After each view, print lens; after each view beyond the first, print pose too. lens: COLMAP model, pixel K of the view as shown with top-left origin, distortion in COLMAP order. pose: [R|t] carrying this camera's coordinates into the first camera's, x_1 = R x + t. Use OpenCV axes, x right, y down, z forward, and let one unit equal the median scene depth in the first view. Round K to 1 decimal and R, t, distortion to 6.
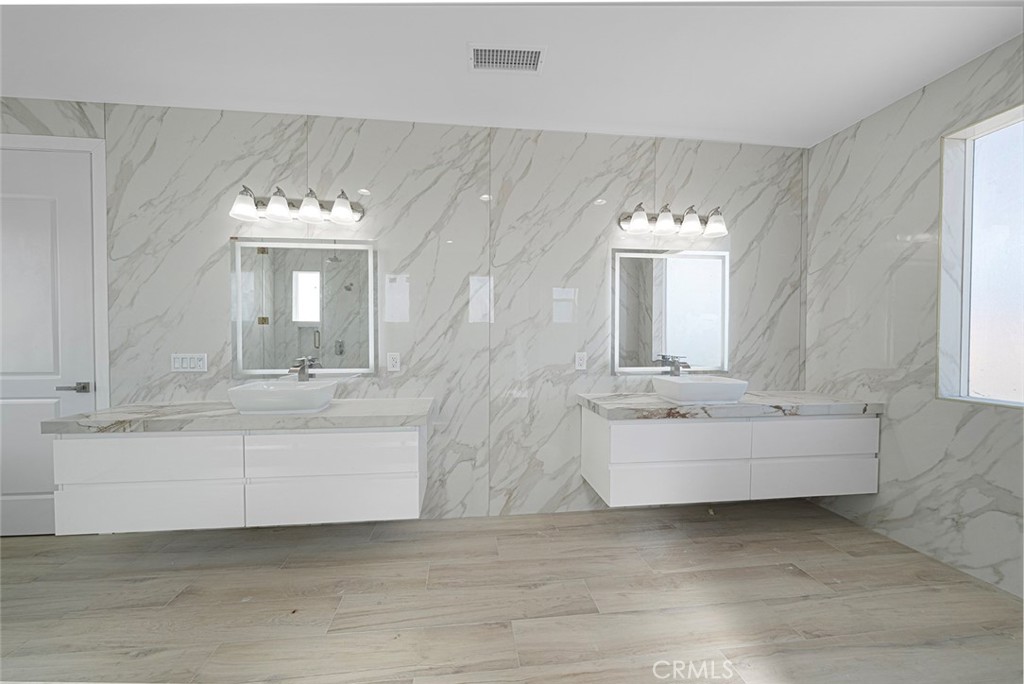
lens RADIAL K [[351.2, 0, 502.7], [0, 351.2, 343.5], [0, 0, 1]] dist [0.001226, 0.000154]
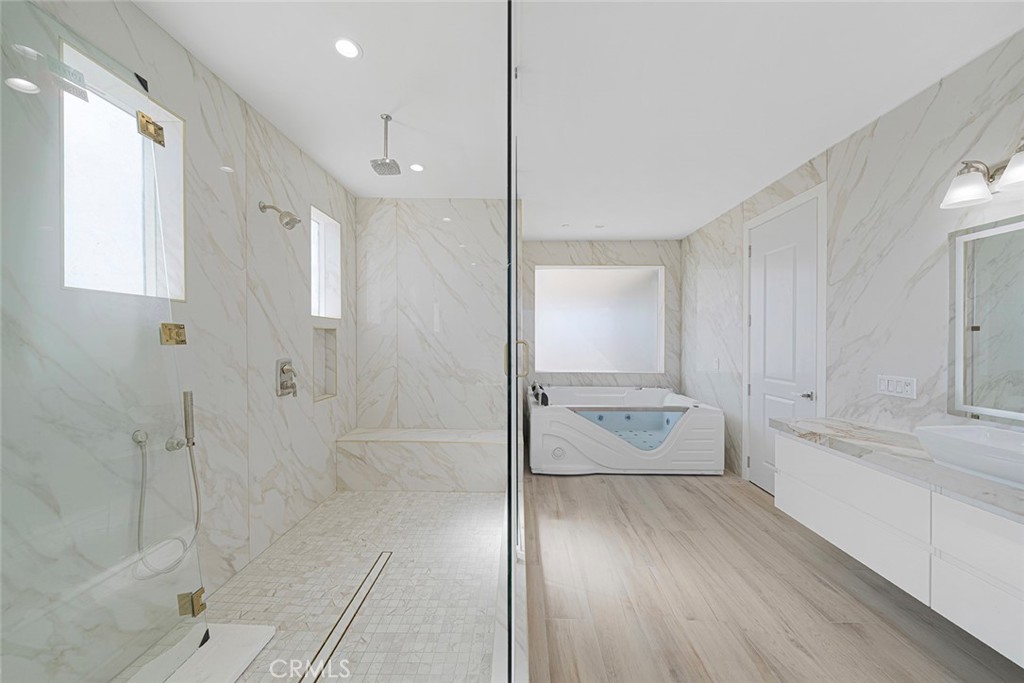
lens RADIAL K [[351.2, 0, 505.3], [0, 351.2, 341.1], [0, 0, 1]] dist [0.001226, 0.000154]
pose [[-0.123678, -0.000378, -0.992322, 0.131363], [-0.012102, 0.999926, 0.001127, -0.050606], [0.992249, 0.012149, -0.123674, 0.115769]]
